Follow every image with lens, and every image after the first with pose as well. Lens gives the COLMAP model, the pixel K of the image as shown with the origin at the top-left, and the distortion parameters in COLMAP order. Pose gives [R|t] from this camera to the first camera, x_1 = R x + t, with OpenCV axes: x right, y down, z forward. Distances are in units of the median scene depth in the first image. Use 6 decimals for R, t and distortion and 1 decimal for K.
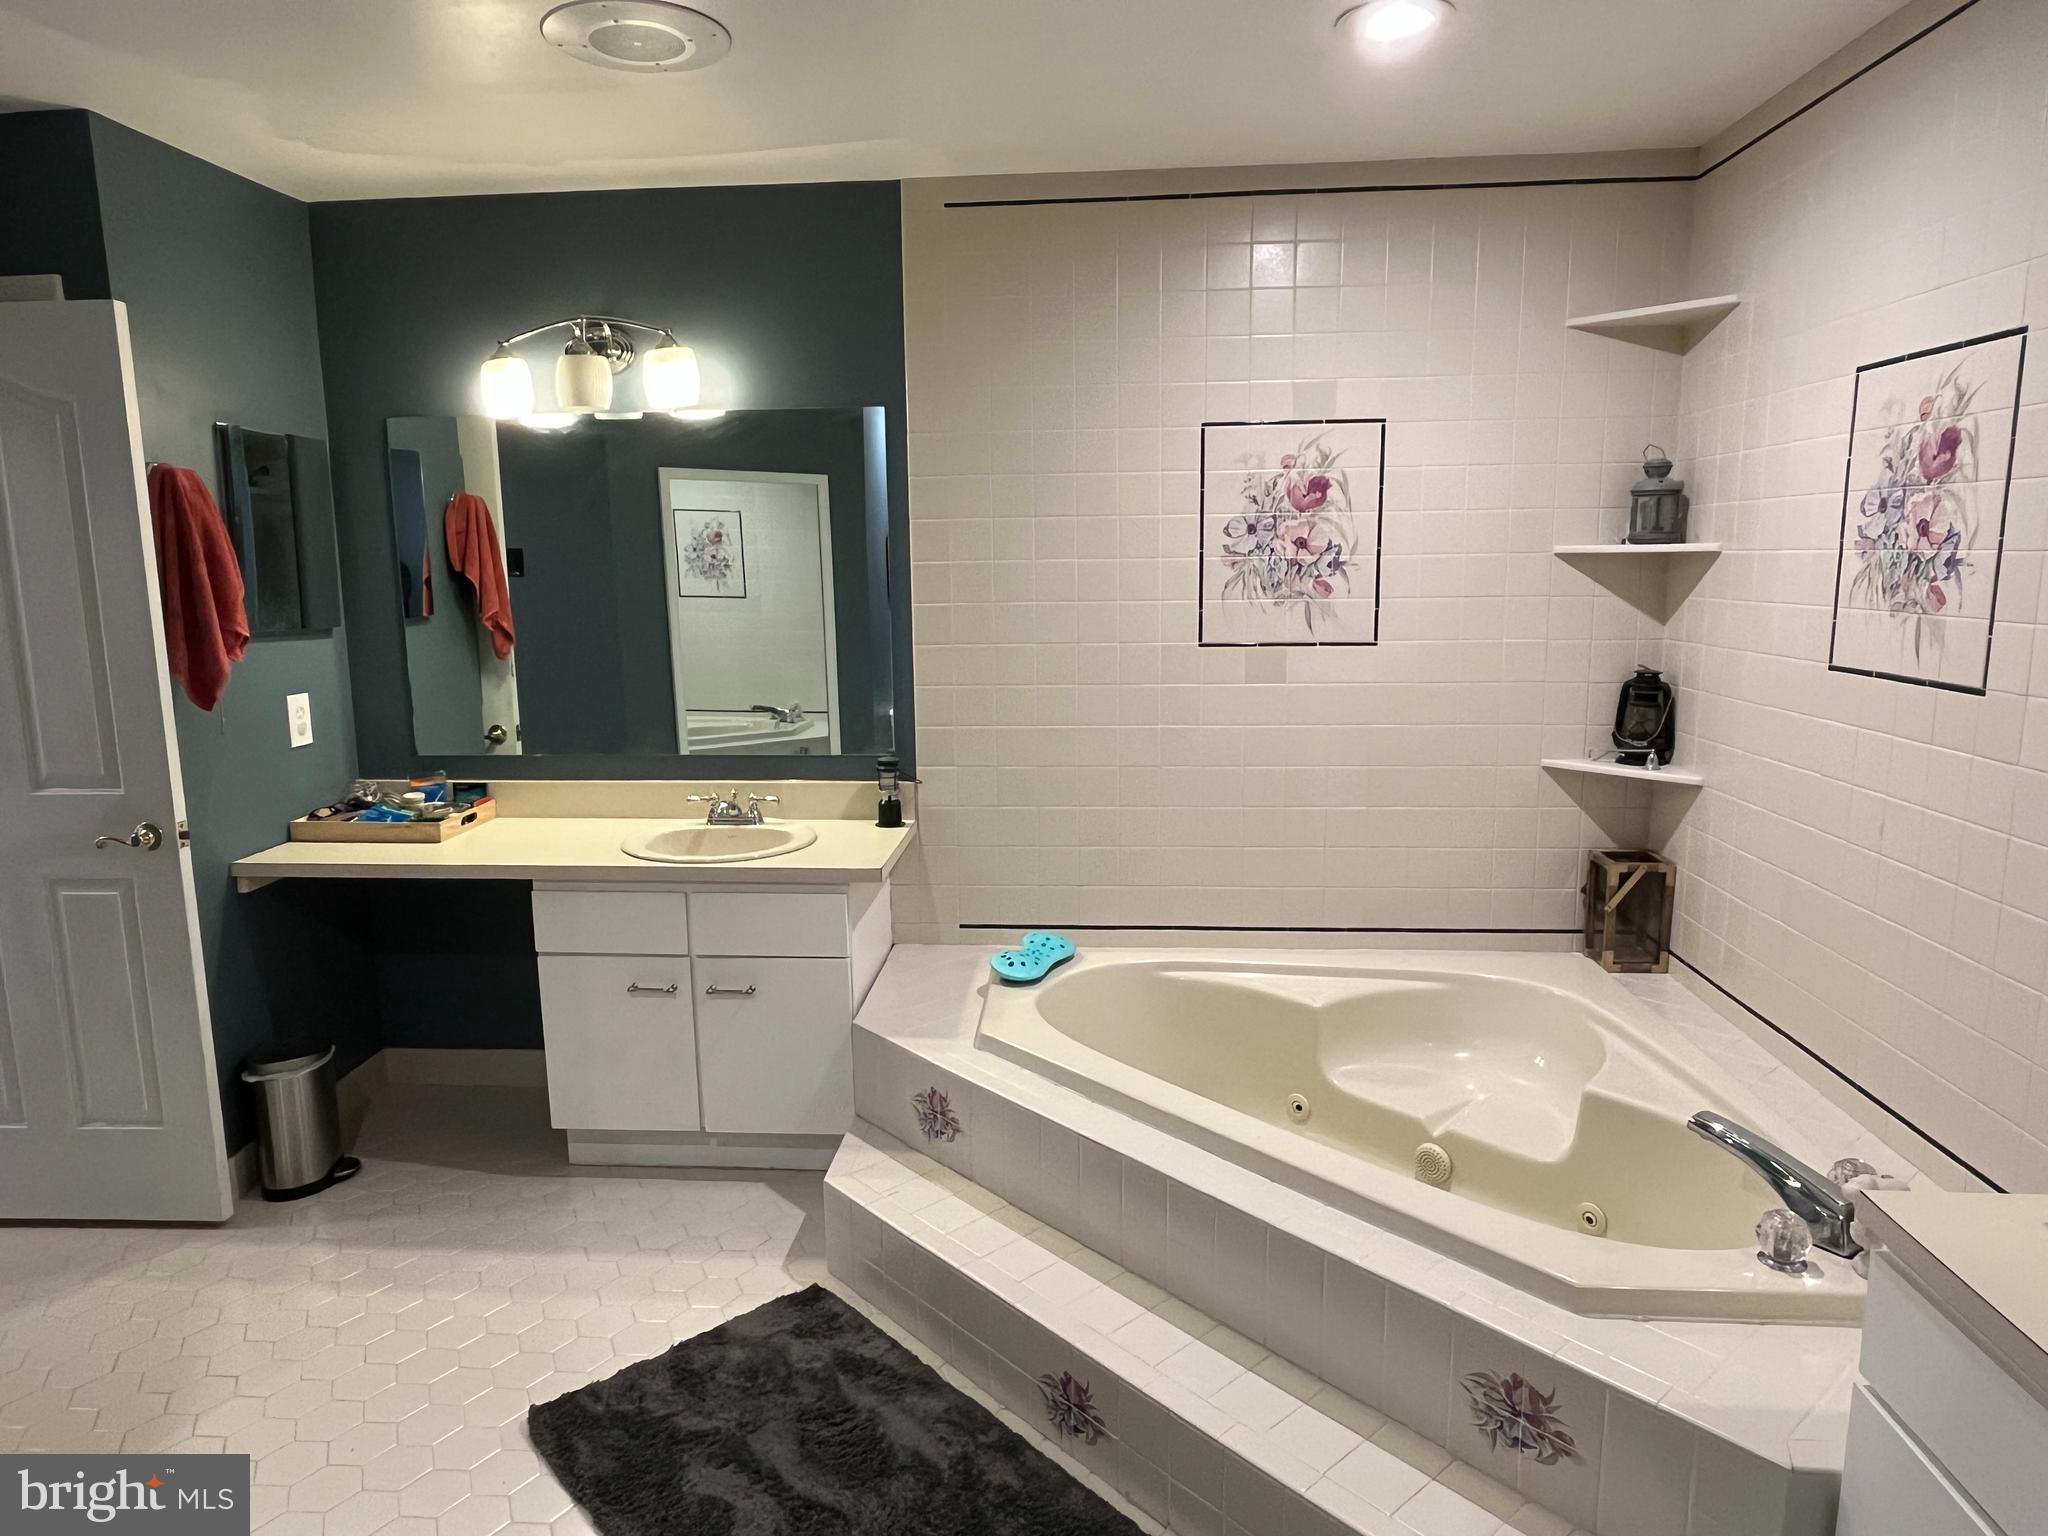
lens RADIAL K [[1260.8, 0, 1024.0], [0, 1260.8, 768.0], [0, 0, 1]] dist [-0.000761, -0.004094]
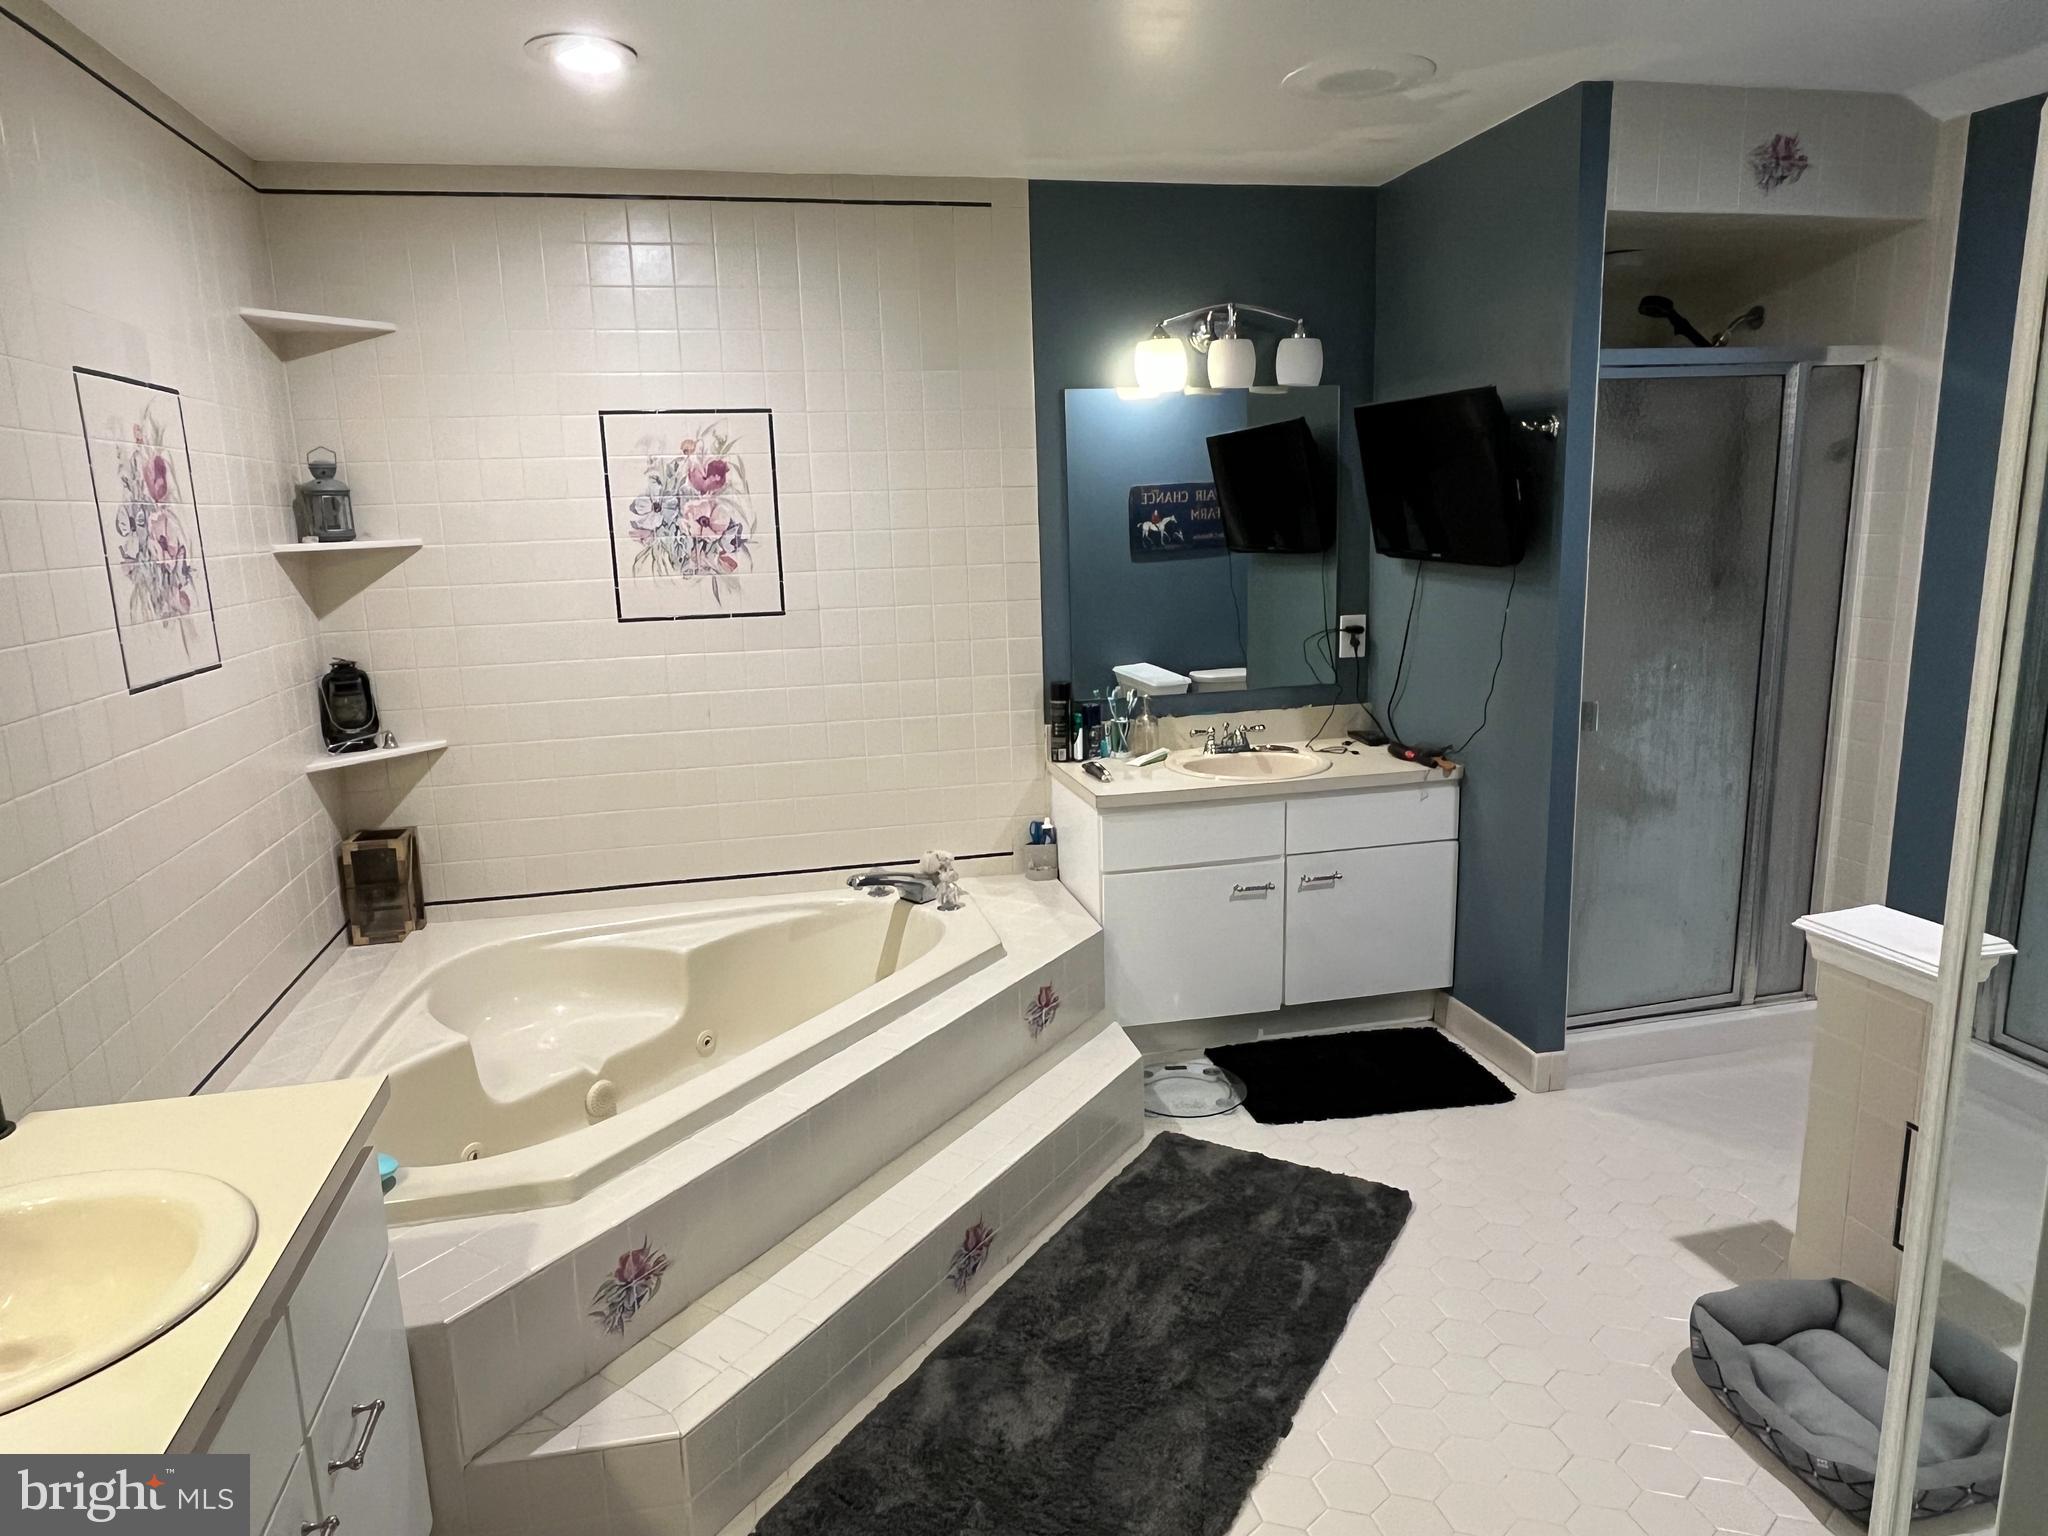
lens RADIAL K [[1227.4, 0, 1024.0], [0, 1227.4, 768.0], [0, 0, 1]] dist [-0.000104, -0.142118]
pose [[-0.293218, -0.163483, 0.941964, -0.882632], [0.186522, 0.956556, 0.224076, -0.155545], [-0.937674, 0.241400, -0.249987, 1.026381]]
